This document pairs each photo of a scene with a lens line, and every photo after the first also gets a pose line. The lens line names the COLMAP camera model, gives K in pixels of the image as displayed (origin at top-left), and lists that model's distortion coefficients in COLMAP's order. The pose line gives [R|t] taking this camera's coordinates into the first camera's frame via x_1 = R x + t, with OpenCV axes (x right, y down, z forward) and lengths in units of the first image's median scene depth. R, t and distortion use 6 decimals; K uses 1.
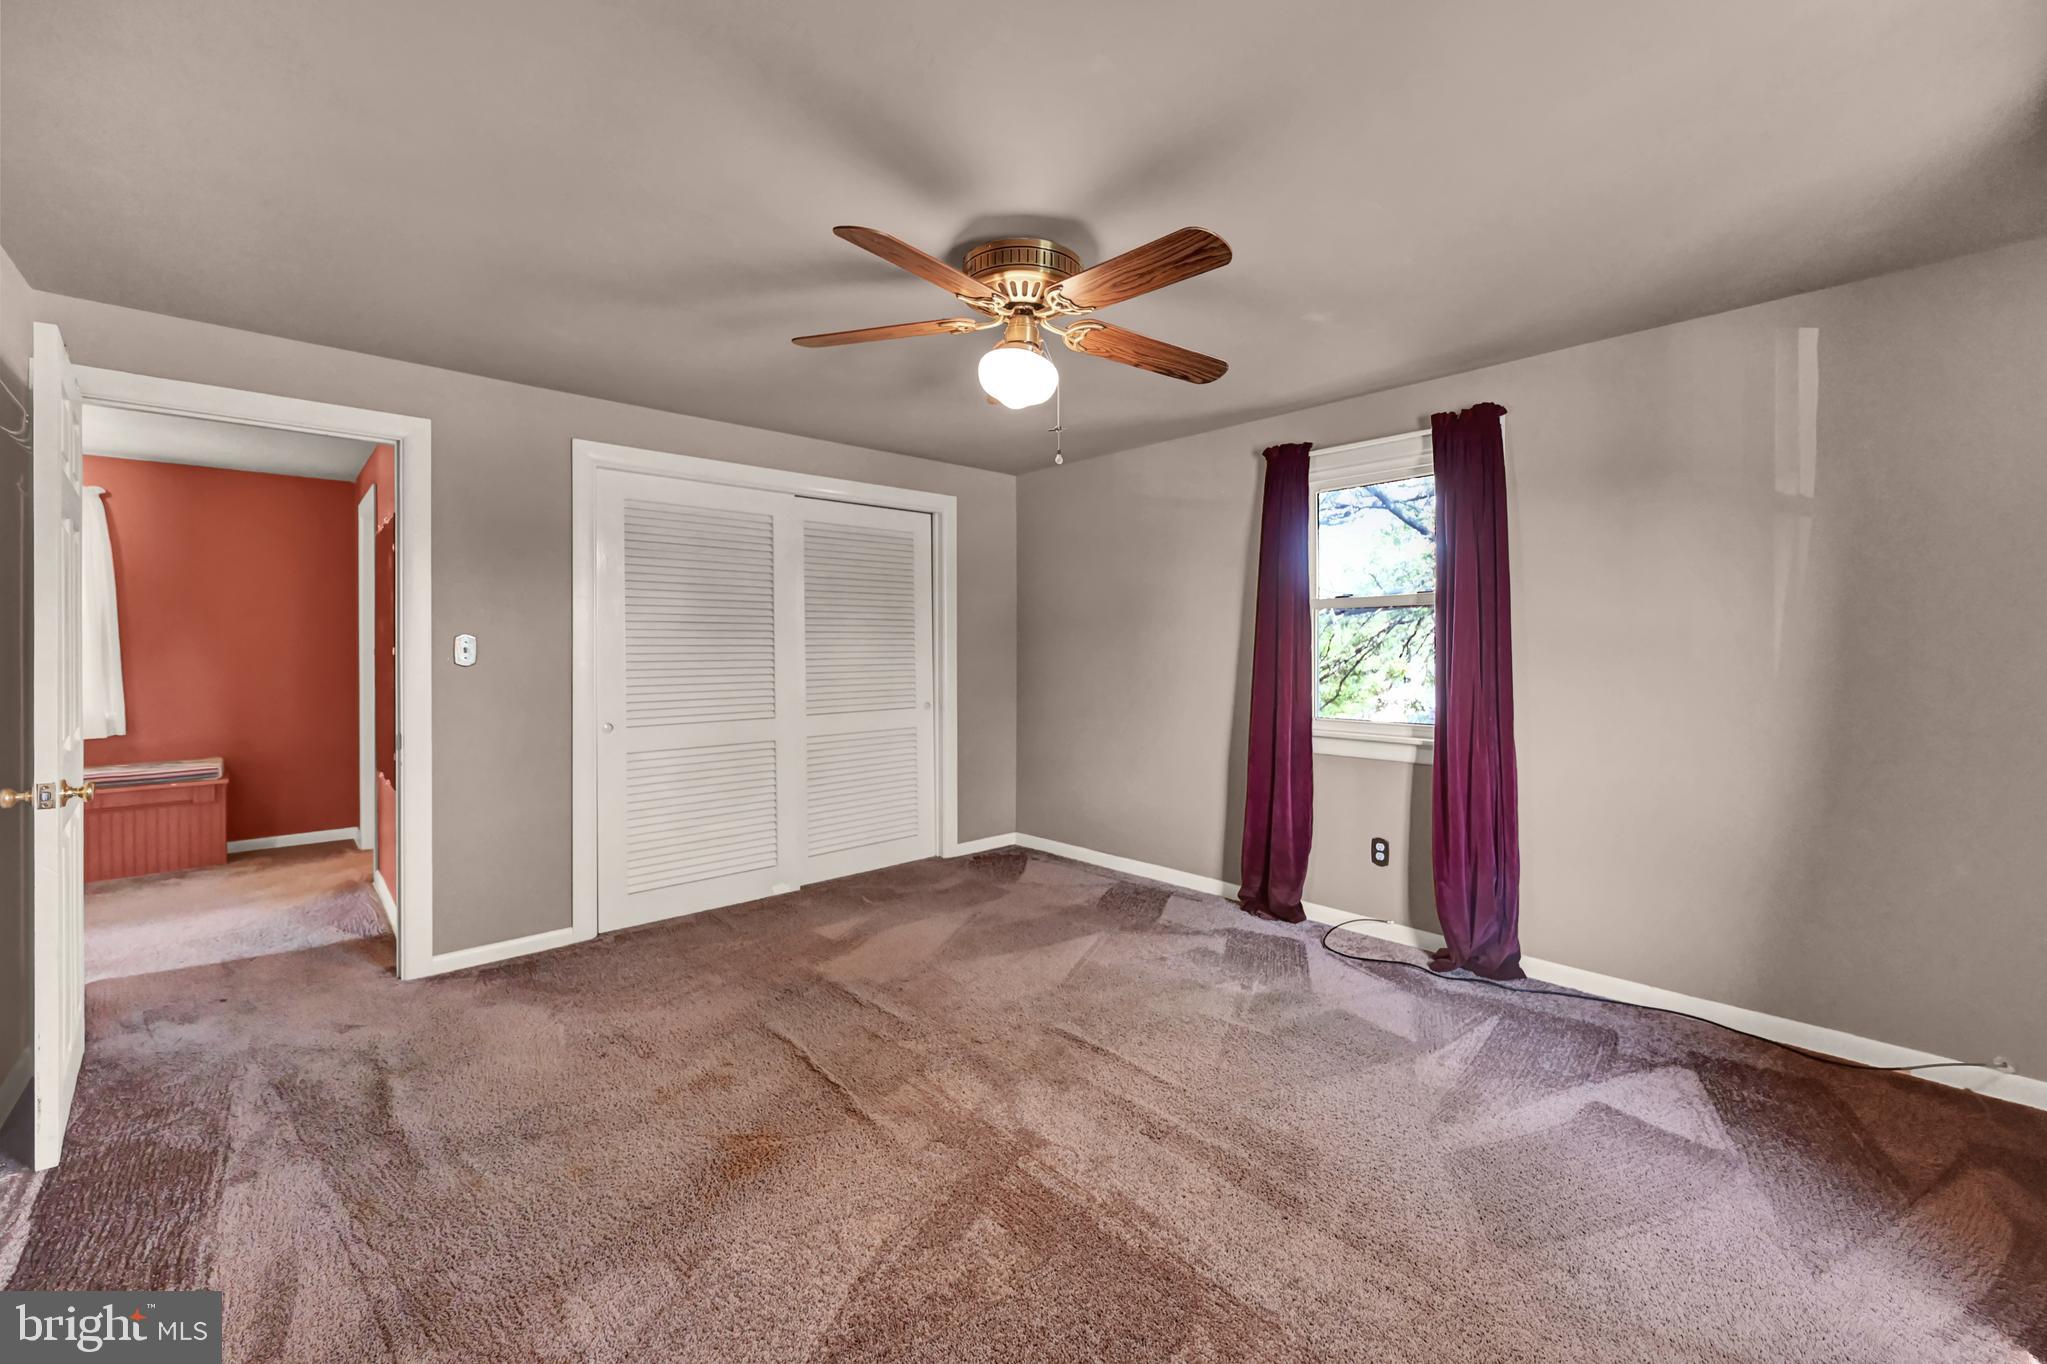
lens RADIAL K [[818.1, 0, 1050.4], [0, 818.1, 667.9], [0, 0, 1]] dist [0.000498, 0.000066]
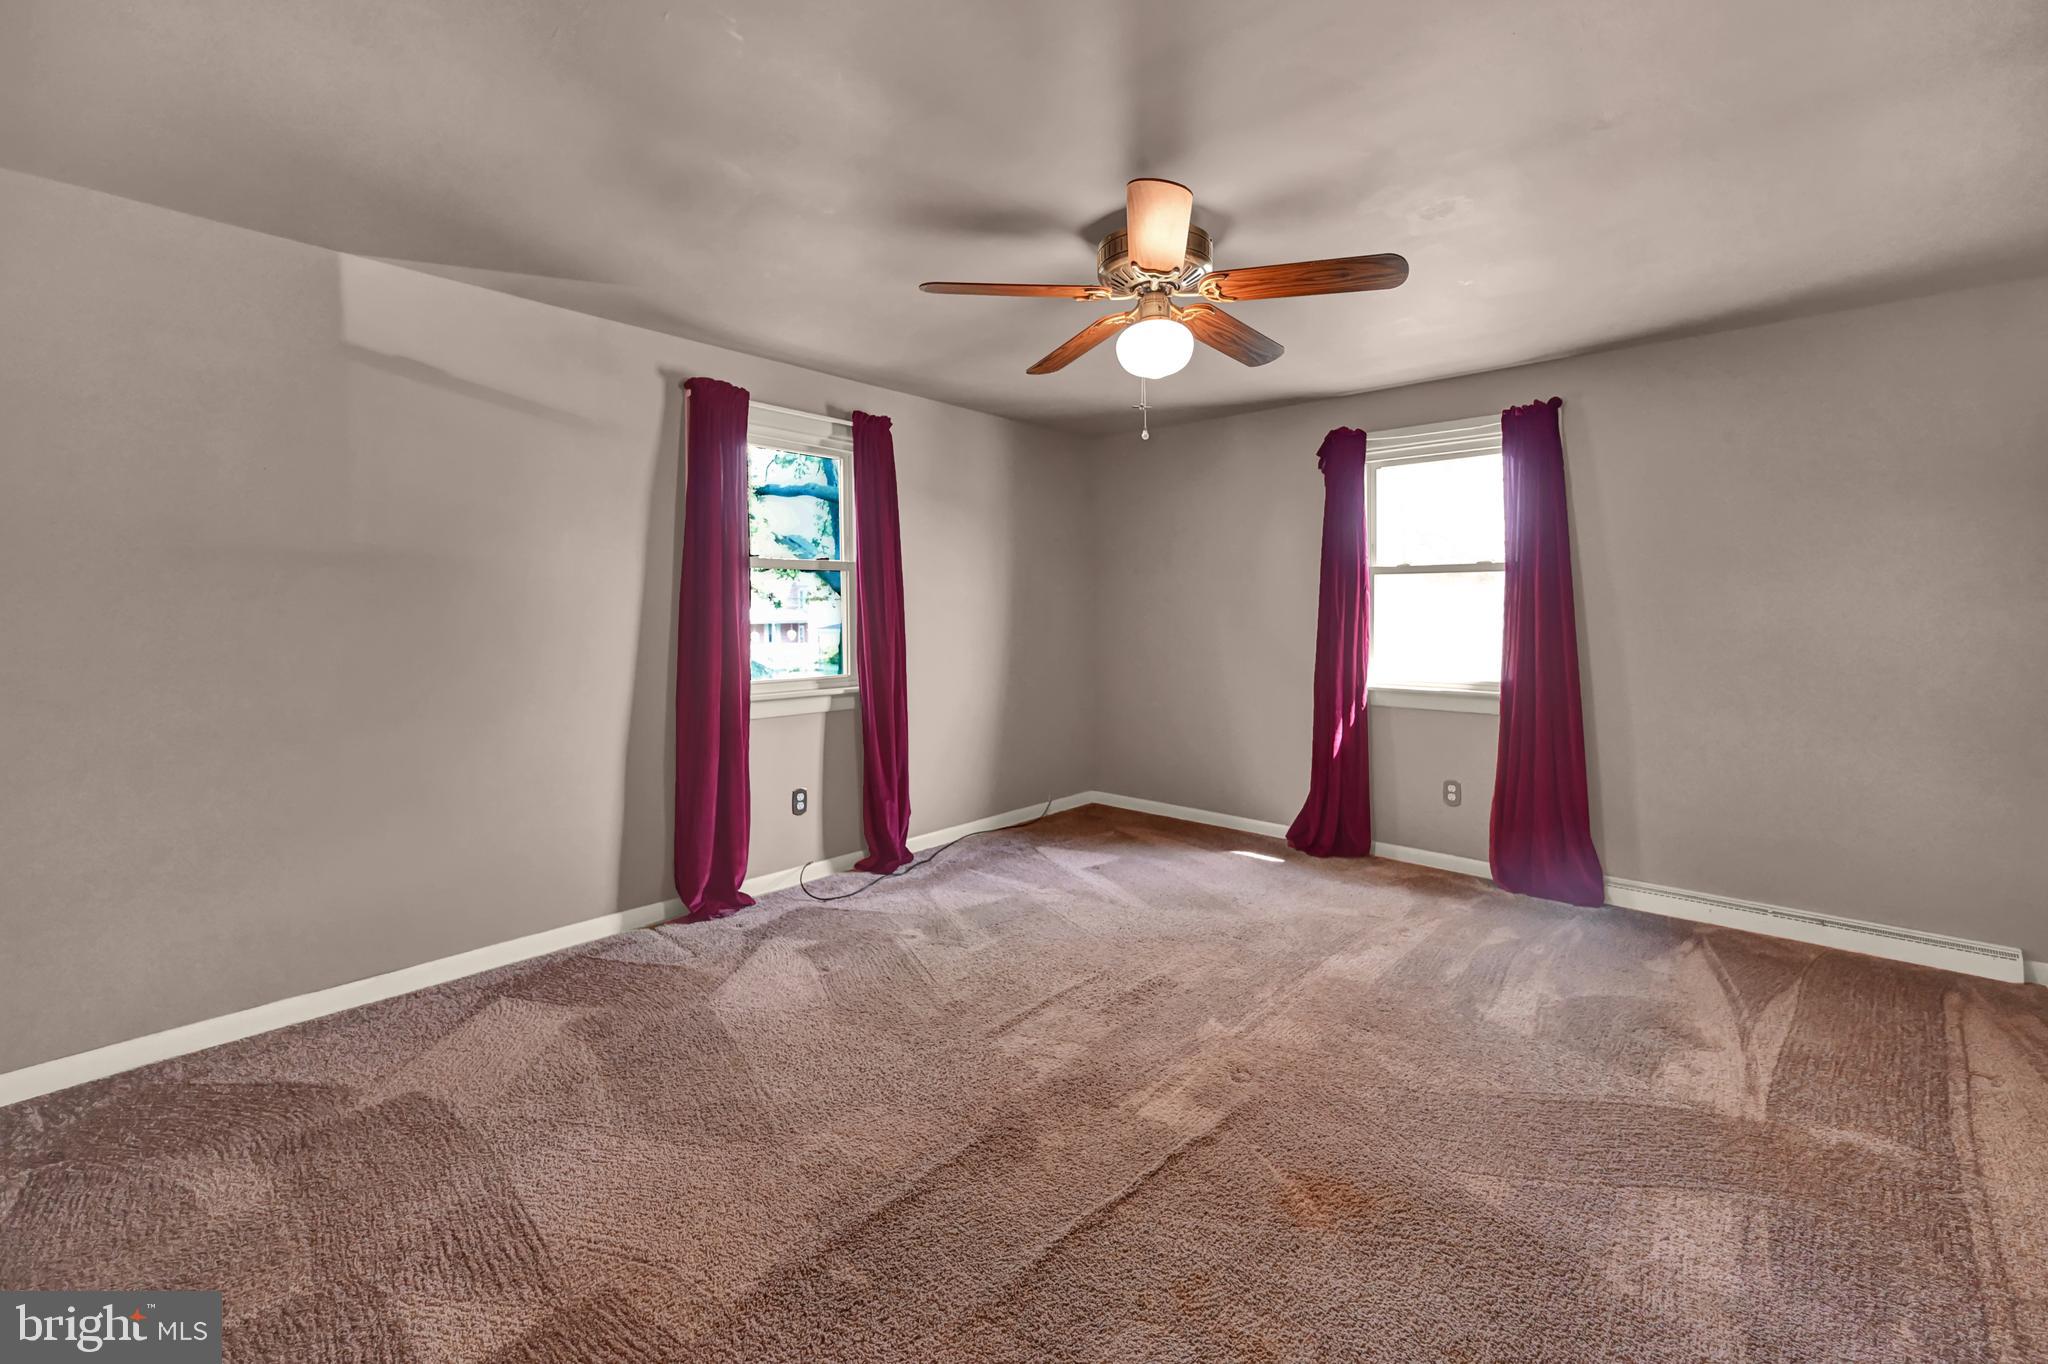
lens RADIAL K [[828.8, 0, 1034.2], [0, 828.8, 632.4], [0, 0, 1]] dist [0.000685, 0.000054]
pose [[-0.063833, -0.022779, 0.997701, -0.695888], [0.026603, 0.999345, 0.024519, -0.012808], [-0.997606, 0.028107, -0.063186, 0.775429]]
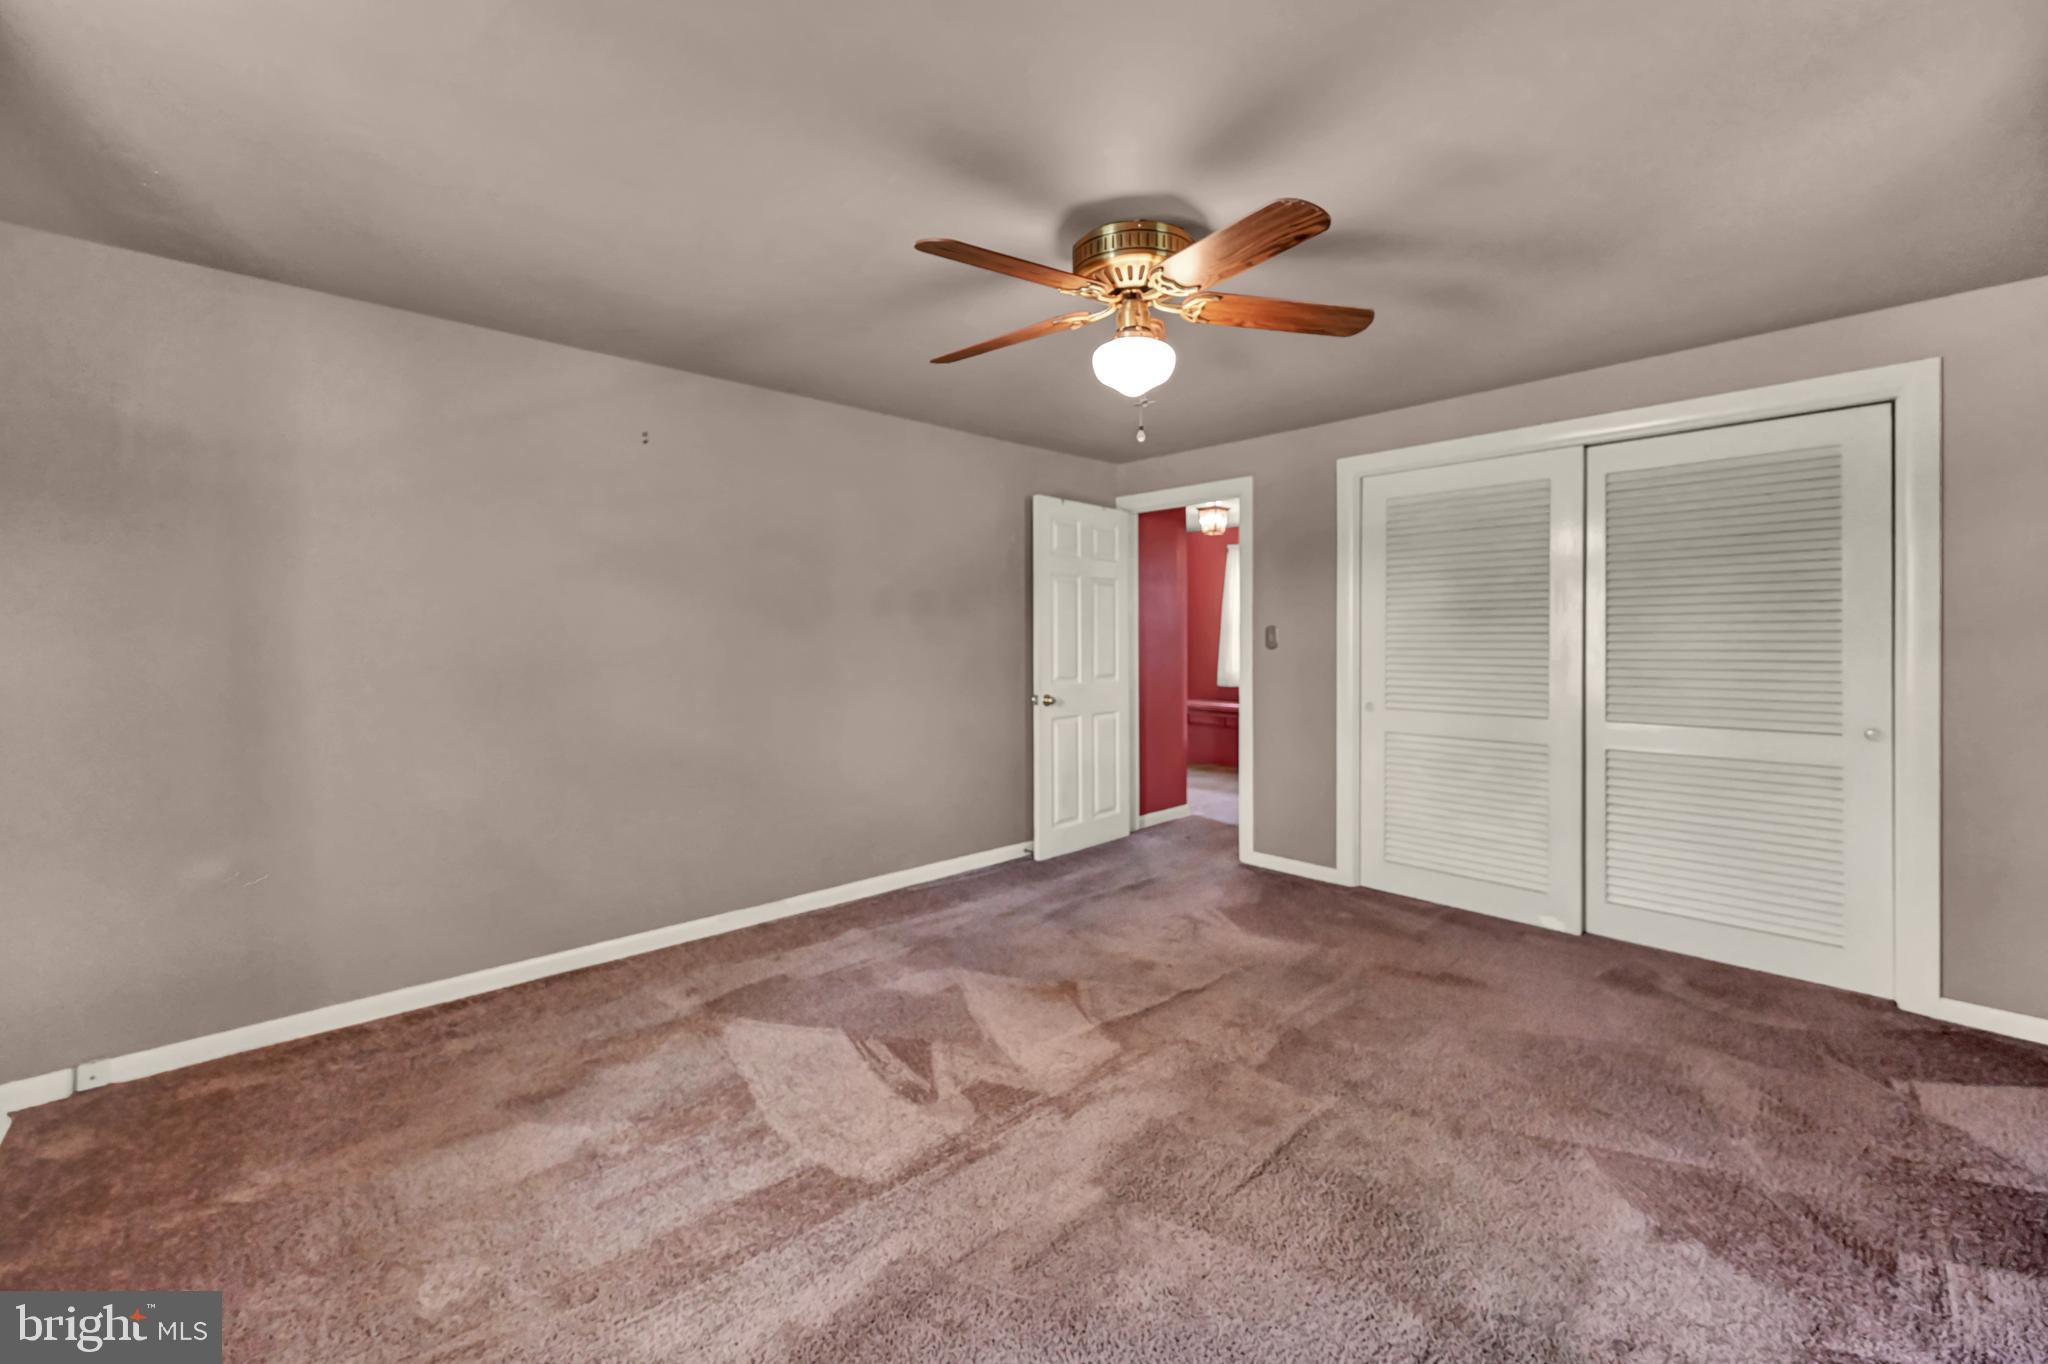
lens RADIAL K [[828.8, 0, 1034.2], [0, 828.8, 632.4], [0, 0, 1]] dist [0.000685, 0.000054]
pose [[-0.013757, -0.007958, -0.999874, 0.614418], [-0.026835, 0.999611, -0.007586, -0.005897], [0.999545, 0.026728, -0.013965, 0.560669]]
